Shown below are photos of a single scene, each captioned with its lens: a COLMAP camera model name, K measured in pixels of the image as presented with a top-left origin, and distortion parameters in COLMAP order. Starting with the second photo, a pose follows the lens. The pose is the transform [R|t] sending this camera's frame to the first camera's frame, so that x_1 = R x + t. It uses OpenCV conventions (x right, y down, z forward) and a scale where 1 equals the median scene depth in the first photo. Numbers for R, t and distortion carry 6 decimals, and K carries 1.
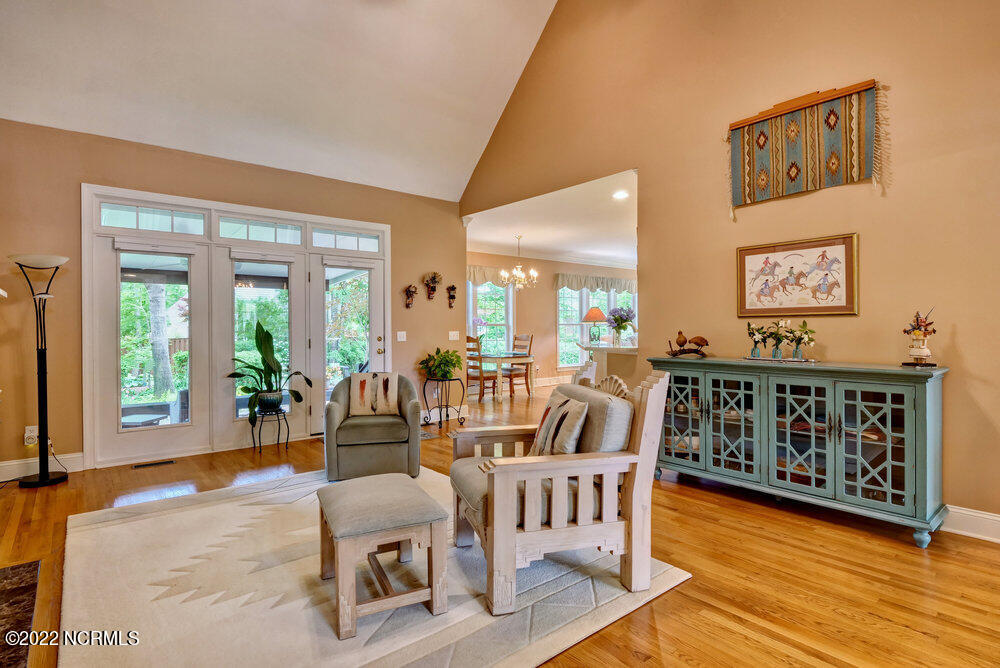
lens RADIAL K [[518.7, 0, 494.1], [0, 518.7, 326.5], [0, 0, 1]] dist [-0.010785, -0.000151]
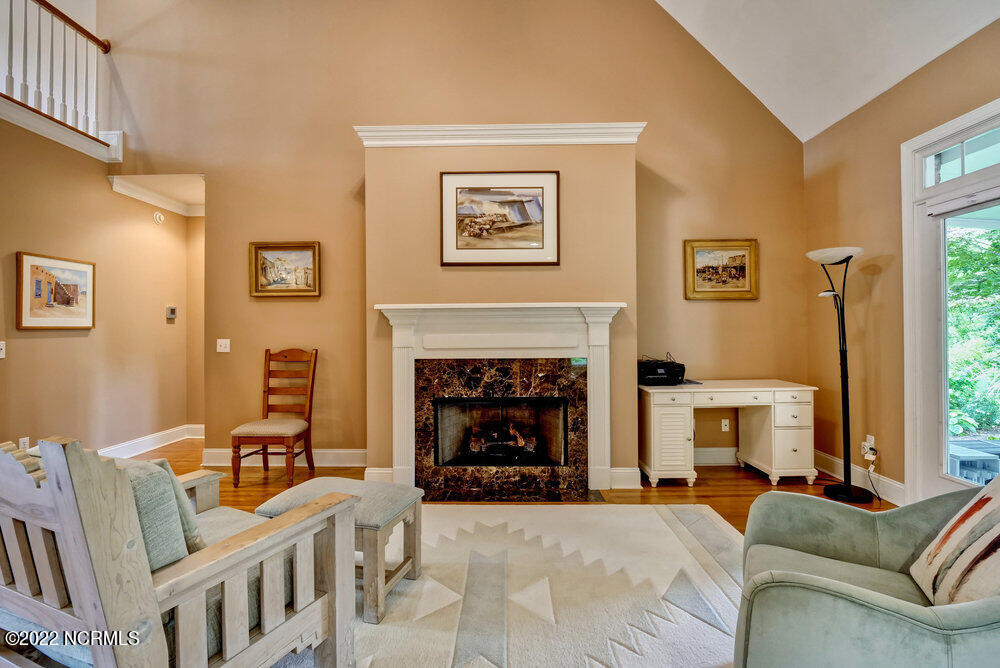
lens RADIAL K [[485.4, 0, 501.9], [0, 485.4, 325.0], [0, 0, 1]] dist [-0.012200, 0.001257]
pose [[-0.644564, 0.006479, -0.764523, 0.158514], [0.017338, 0.999831, -0.006144, -0.005077], [0.764354, -0.017216, -0.644567, 0.941262]]
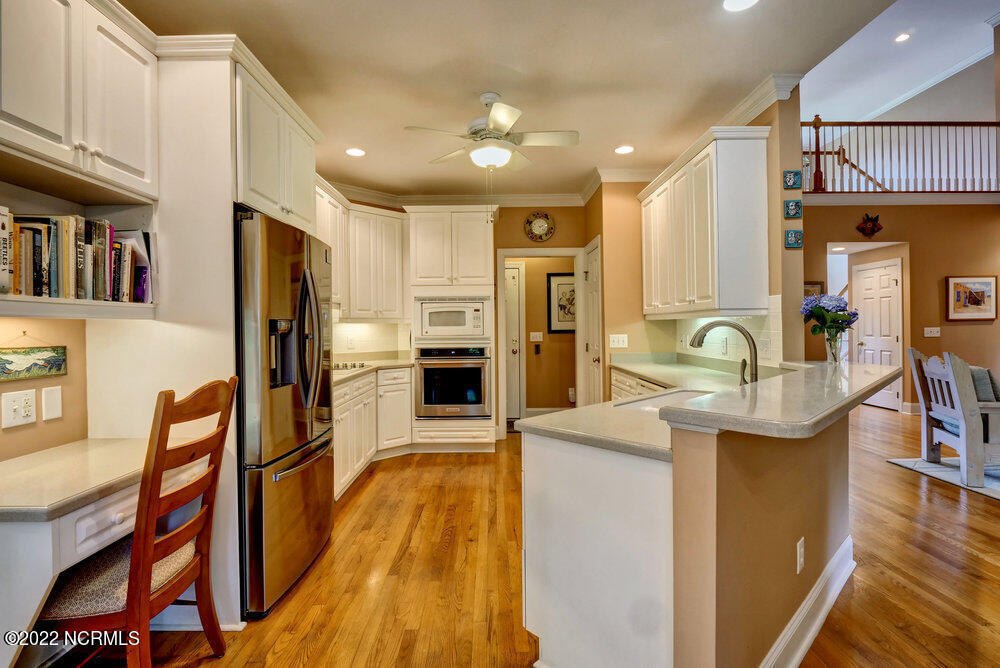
lens RADIAL K [[485.4, 0, 494.3], [0, 485.4, 328.1], [0, 0, 1]] dist [-0.012200, 0.001257]
pose [[-0.771401, 0.016526, 0.636135, 0.189956], [0.014310, 0.999860, -0.008622, -0.002154], [-0.636189, 0.002452, -0.771529, 1.638967]]
